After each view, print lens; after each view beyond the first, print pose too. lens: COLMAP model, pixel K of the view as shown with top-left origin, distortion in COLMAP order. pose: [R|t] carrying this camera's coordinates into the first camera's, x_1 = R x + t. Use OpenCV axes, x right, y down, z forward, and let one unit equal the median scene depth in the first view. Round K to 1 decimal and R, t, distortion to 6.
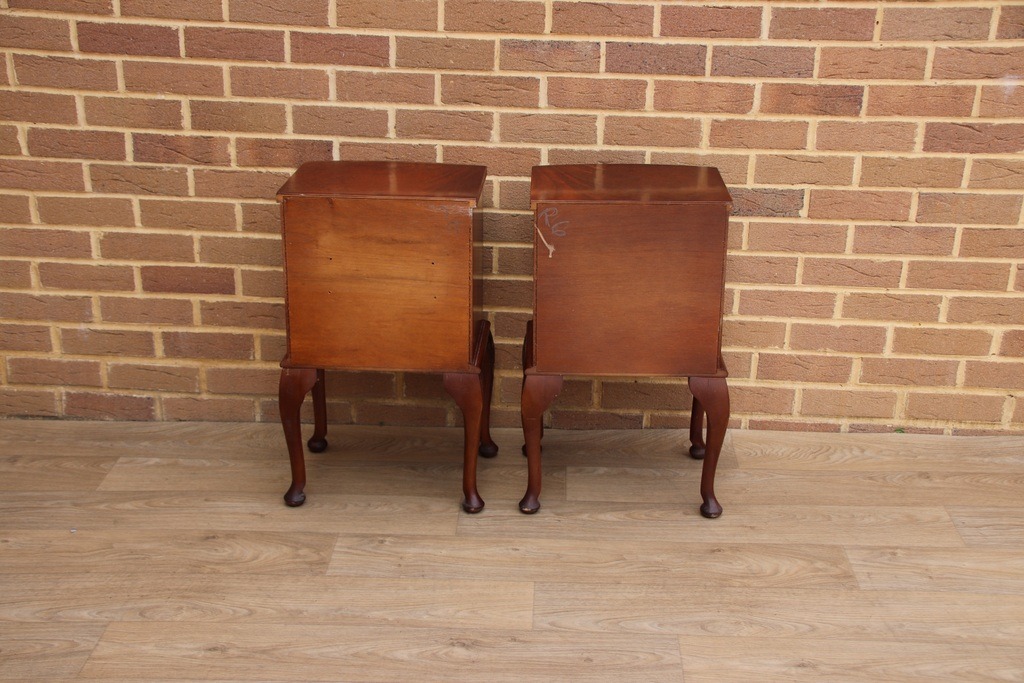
lens RADIAL K [[1312.4, 0, 505.1], [0, 1312.4, 358.6], [0, 0, 1]] dist [0.186359, 0.000000]
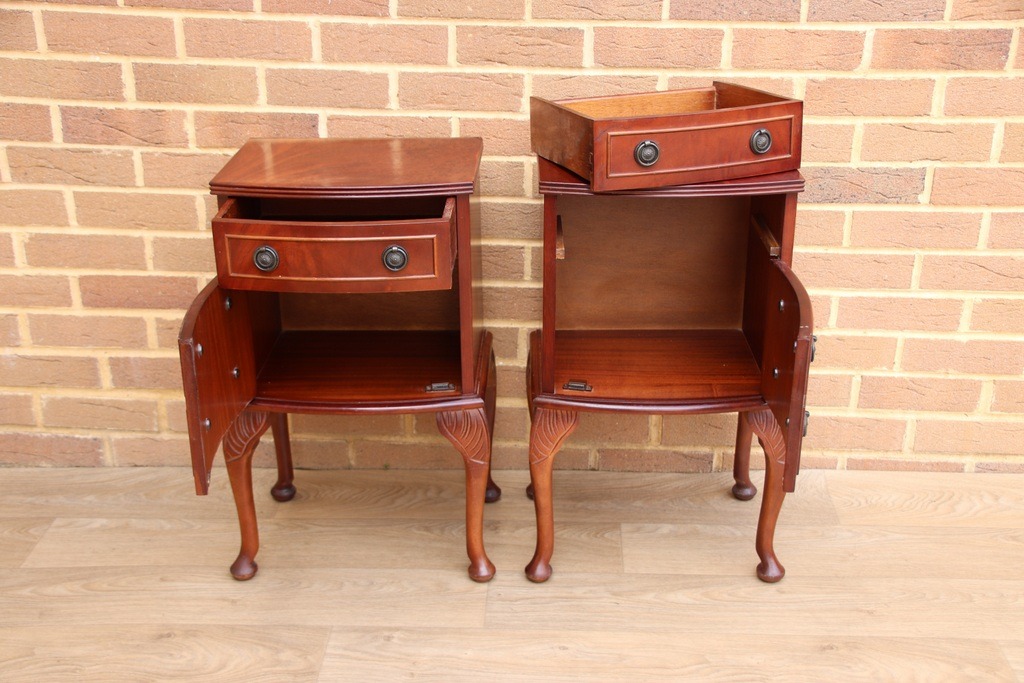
lens RADIAL K [[1312.4, 0, 510.6], [0, 1312.4, 369.1], [0, 0, 1]] dist [0.186359, 0.000000]
pose [[0.999924, -0.012205, -0.001480, -0.017636], [0.012244, 0.999482, 0.029764, -0.036290], [0.001116, -0.029780, 0.999556, 0.214771]]
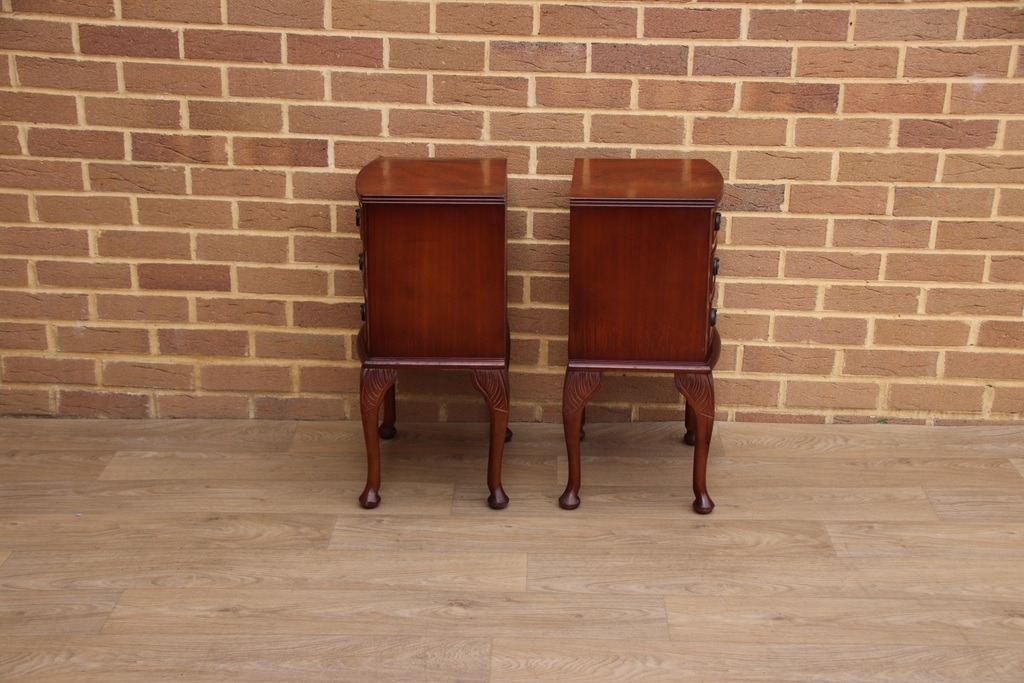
lens RADIAL K [[1488.9, 0, 507.3], [0, 1488.9, 363.1], [0, 0, 1]] dist [0.268523, 0.000000]
pose [[0.999873, -0.006363, 0.014605, -0.008753], [0.006887, 0.999322, -0.036156, 0.052758], [-0.014365, 0.036252, 0.999239, -0.165766]]
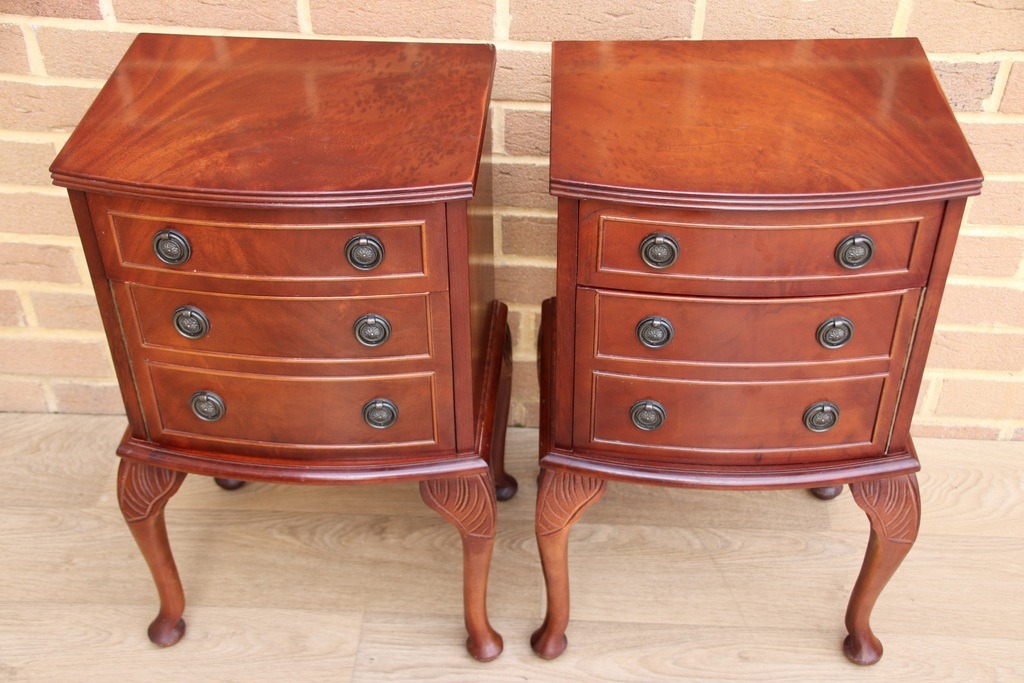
lens RADIAL K [[1272.8, 0, 510.5], [0, 1272.8, 362.9], [0, 0, 1]] dist [0.137000, 0.000000]
pose [[0.999842, -0.000409, -0.017786, 0.042040], [0.005906, 0.950682, 0.310112, -0.176160], [0.016782, -0.310168, 0.950534, 0.472844]]
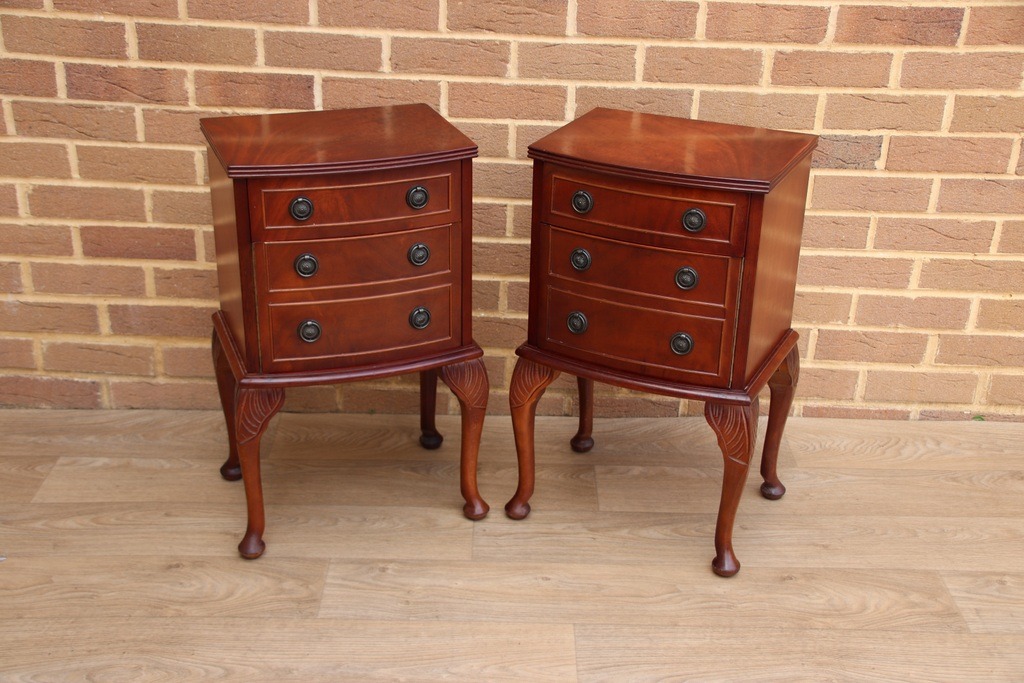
lens RADIAL K [[1312.4, 0, 503.7], [0, 1312.4, 358.9], [0, 0, 1]] dist [0.186359, 0.000000]
pose [[0.999274, -0.003598, 0.037932, -0.044782], [0.001245, 0.998084, 0.061864, -0.040225], [-0.038082, -0.061772, 0.997364, 0.164272]]
